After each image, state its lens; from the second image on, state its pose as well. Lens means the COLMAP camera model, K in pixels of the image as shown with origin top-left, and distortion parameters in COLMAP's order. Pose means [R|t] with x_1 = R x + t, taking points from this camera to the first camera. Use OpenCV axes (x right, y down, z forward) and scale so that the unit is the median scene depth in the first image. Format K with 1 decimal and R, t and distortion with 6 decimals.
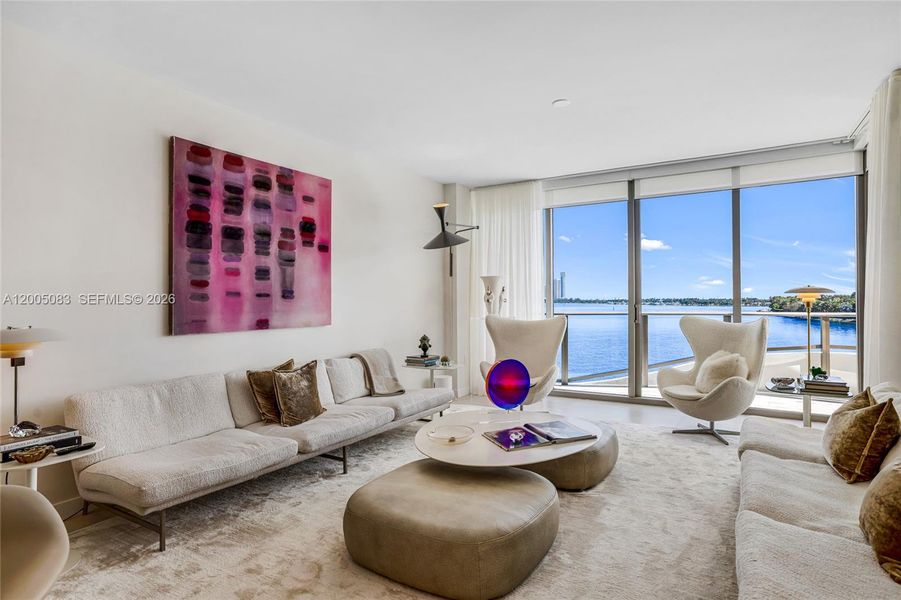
lens RADIAL K [[491.1, 0, 453.5], [0, 491.1, 297.6], [0, 0, 1]] dist [-0.022762, 0.001742]
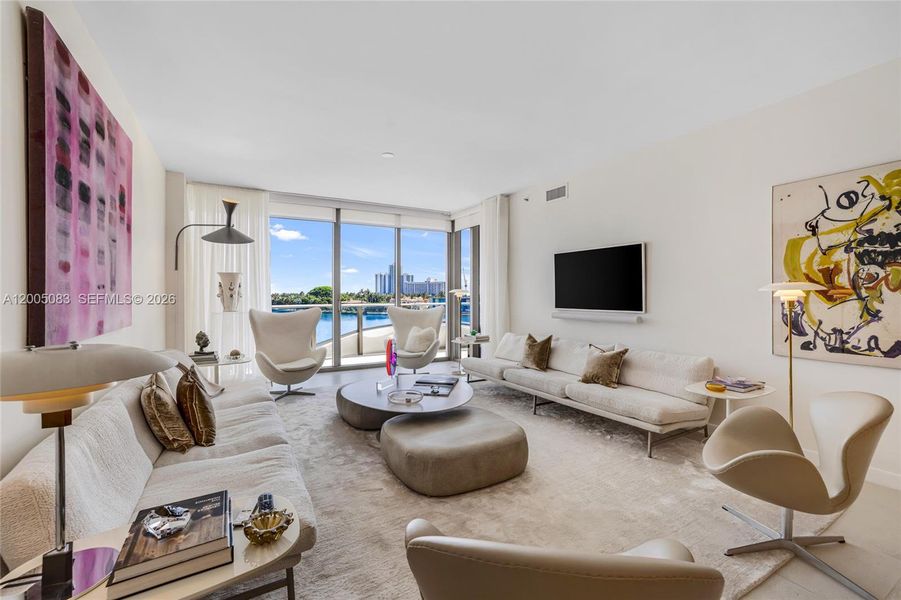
lens RADIAL K [[386.4, 0, 452.9], [0, 386.4, 298.4], [0, 0, 1]] dist [-0.054363, 0.033035]
pose [[0.480280, -0.001819, 0.877113, -0.596101], [-0.006917, 0.999959, 0.005861, 0.004862], [-0.877088, -0.008882, 0.480248, 0.275479]]
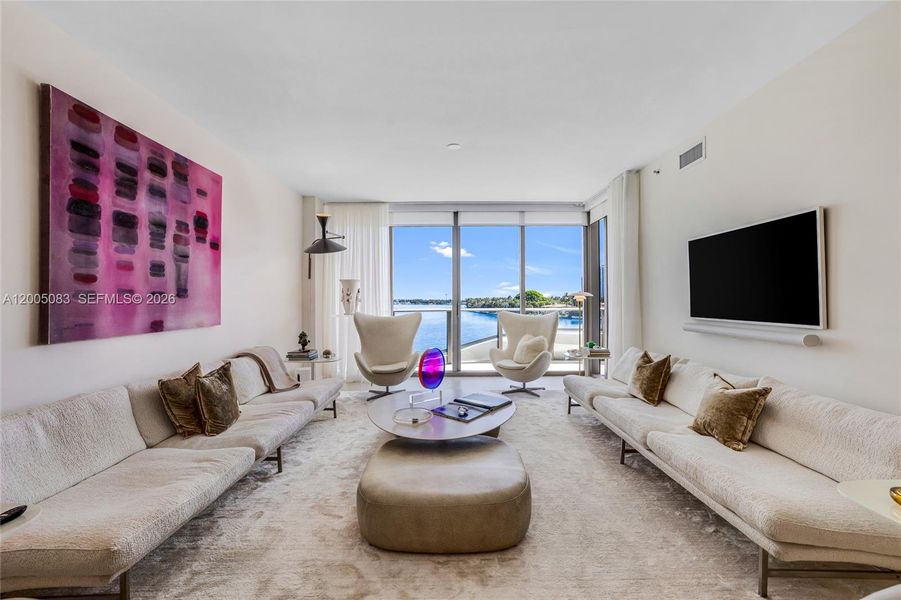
lens RADIAL K [[386.4, 0, 452.9], [0, 386.4, 298.4], [0, 0, 1]] dist [-0.054363, 0.033035]
pose [[0.854367, 0.004270, 0.519652, -0.274709], [-0.004094, 0.999991, -0.001487, 0.002644], [-0.519653, -0.000857, 0.854377, 0.127240]]
